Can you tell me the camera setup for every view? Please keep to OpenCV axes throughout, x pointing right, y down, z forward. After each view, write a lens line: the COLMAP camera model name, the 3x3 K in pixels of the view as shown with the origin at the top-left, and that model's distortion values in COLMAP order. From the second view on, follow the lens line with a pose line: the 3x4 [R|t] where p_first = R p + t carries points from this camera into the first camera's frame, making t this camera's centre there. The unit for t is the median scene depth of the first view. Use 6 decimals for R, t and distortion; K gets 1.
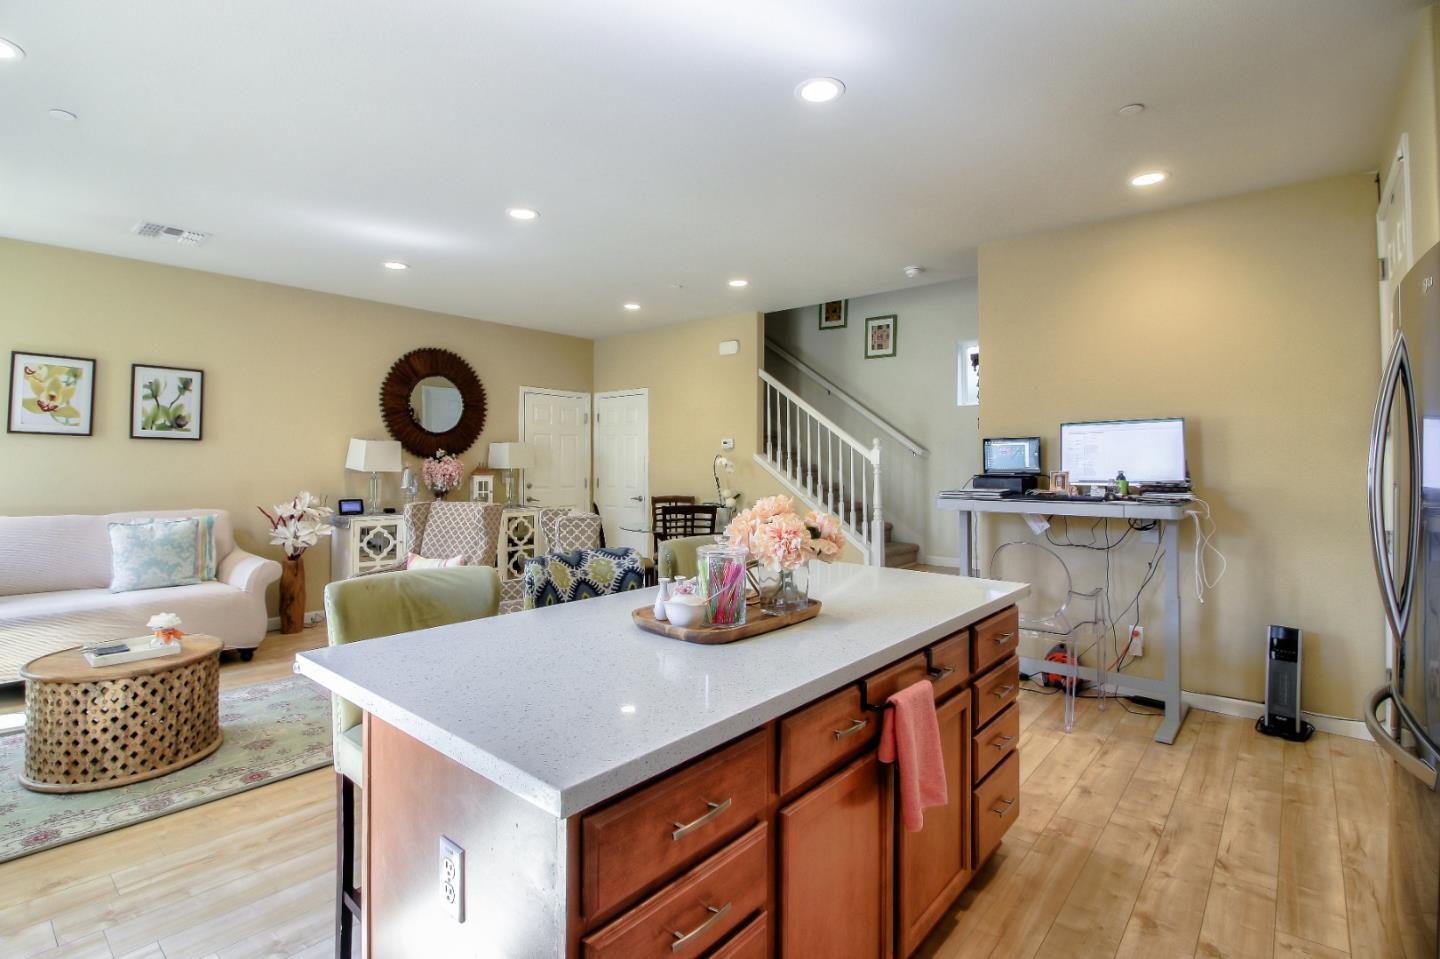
lens RADIAL K [[653.1, 0, 713.2], [0, 653.1, 477.9], [0, 0, 1]] dist [-0.022080, -0.004393]
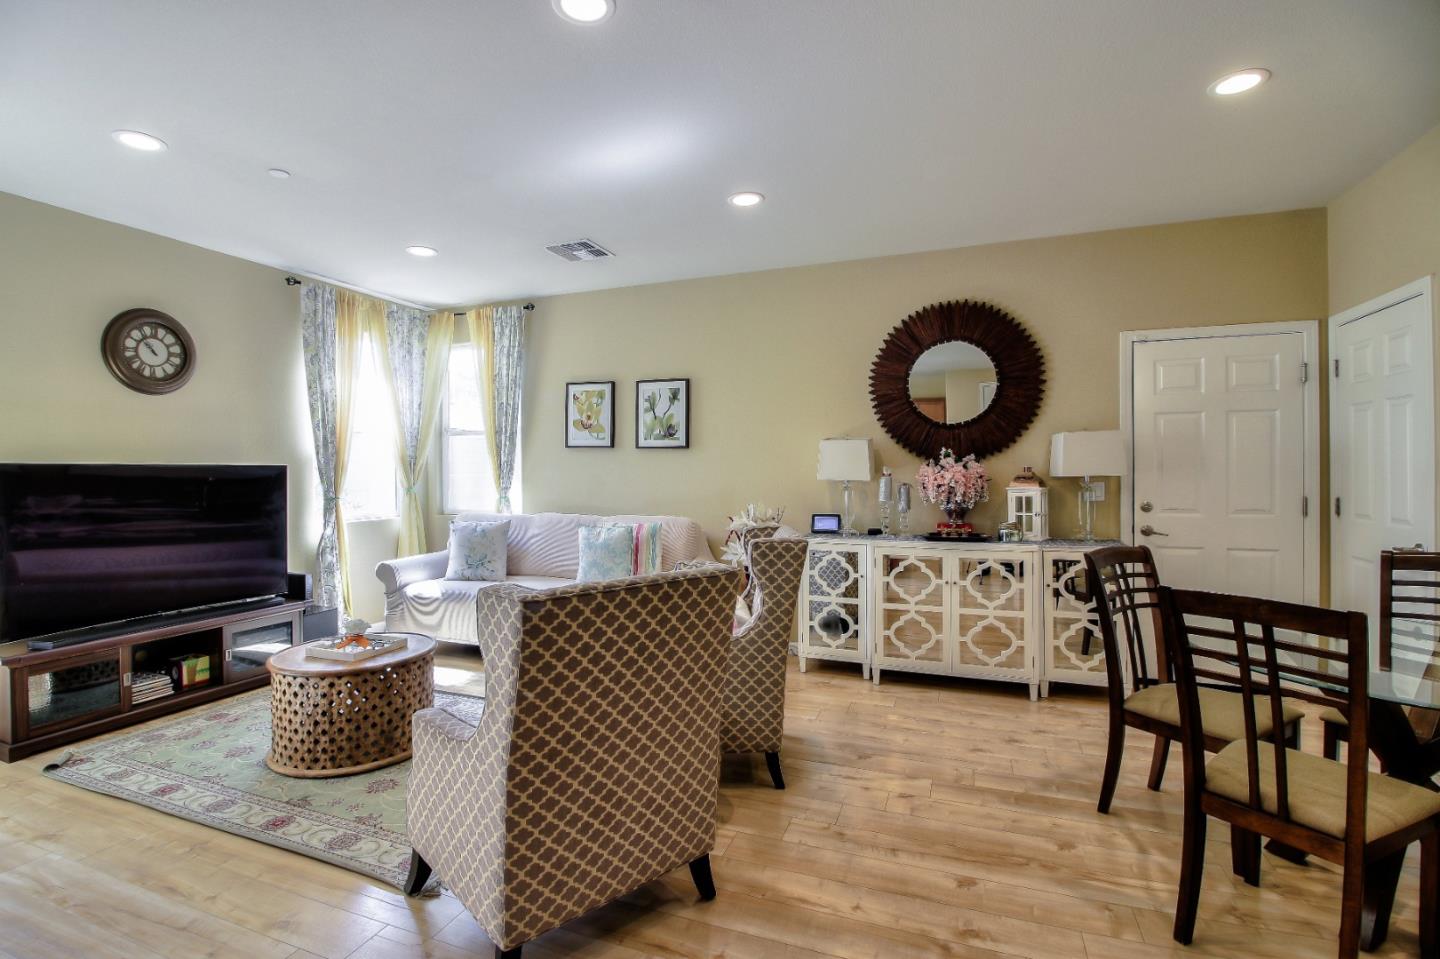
lens RADIAL K [[653.1, 0, 694.9], [0, 653.1, 468.8], [0, 0, 1]] dist [-0.022080, -0.004393]
pose [[0.327087, -0.008448, -0.944956, 0.177671], [-0.012458, 0.999835, -0.013250, -0.012259], [0.944912, 0.016106, 0.326928, 0.685115]]
